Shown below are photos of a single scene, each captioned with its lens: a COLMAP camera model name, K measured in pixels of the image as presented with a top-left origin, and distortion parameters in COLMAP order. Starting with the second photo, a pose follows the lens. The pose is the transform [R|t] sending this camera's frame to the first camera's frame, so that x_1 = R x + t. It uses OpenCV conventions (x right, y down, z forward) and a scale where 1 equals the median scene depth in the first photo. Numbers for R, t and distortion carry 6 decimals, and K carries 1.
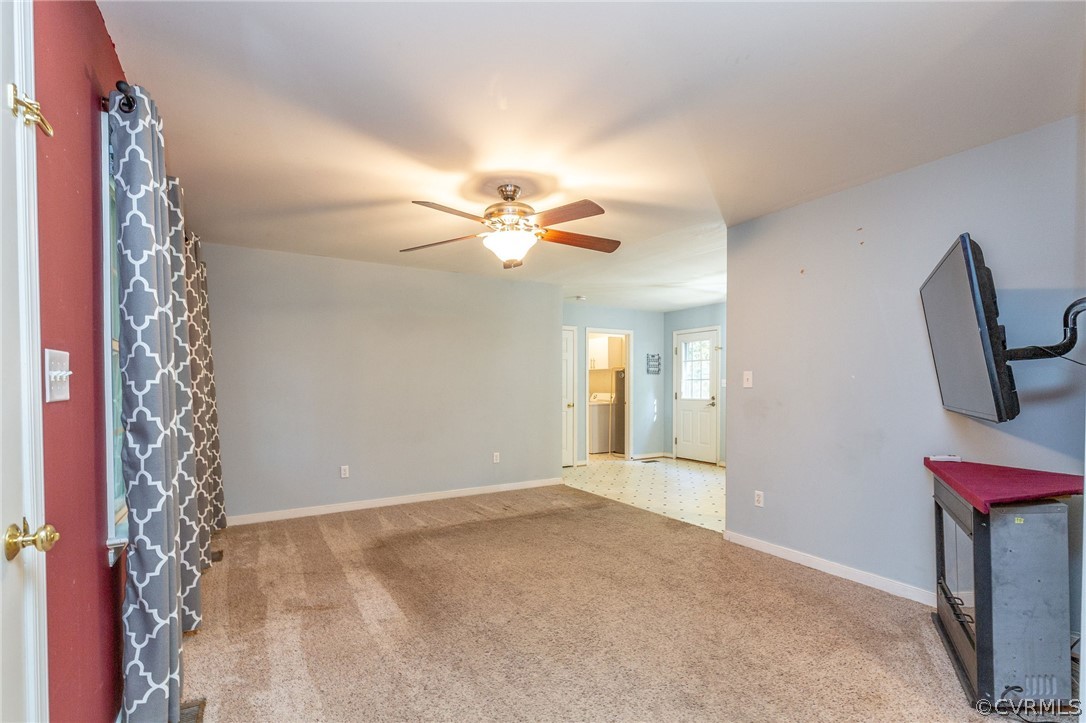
lens RADIAL K [[491.4, 0, 543.8], [0, 491.4, 383.8], [0, 0, 1]] dist [0.004093, 0.000169]
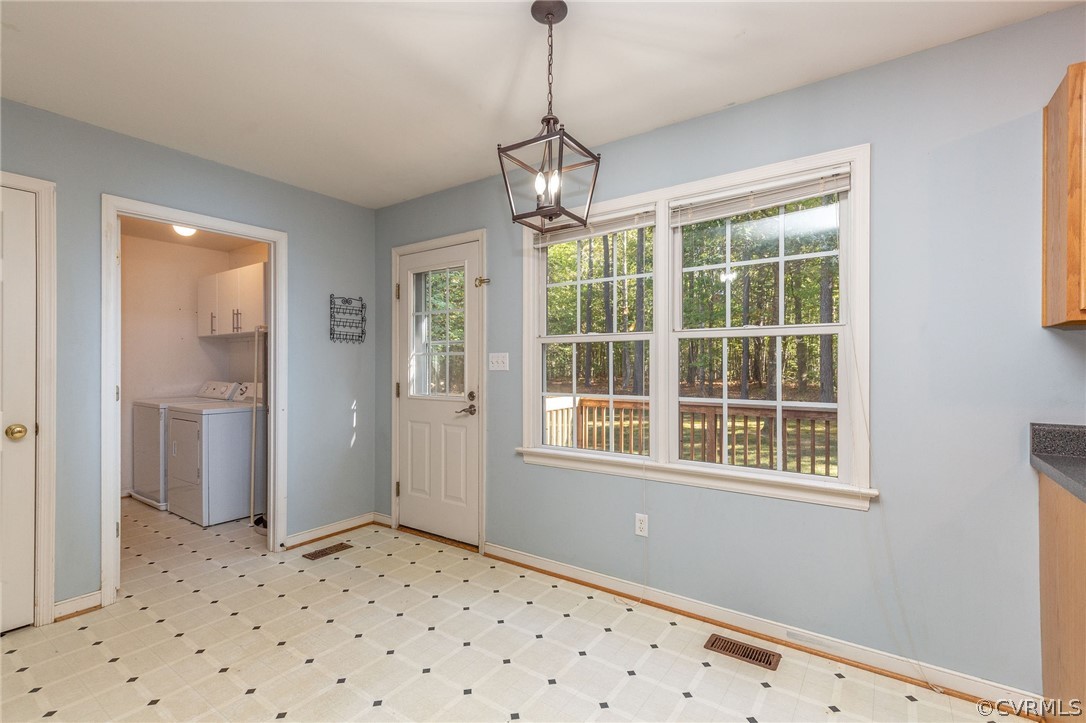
lens RADIAL K [[491.4, 0, 539.9], [0, 491.4, 361.5], [0, 0, 1]] dist [0.004093, 0.000169]
pose [[0.919301, 0.003928, 0.393534, 0.209489], [-0.000316, 0.999957, -0.009243, 0.002459], [-0.393554, 0.008373, 0.919263, 0.527456]]
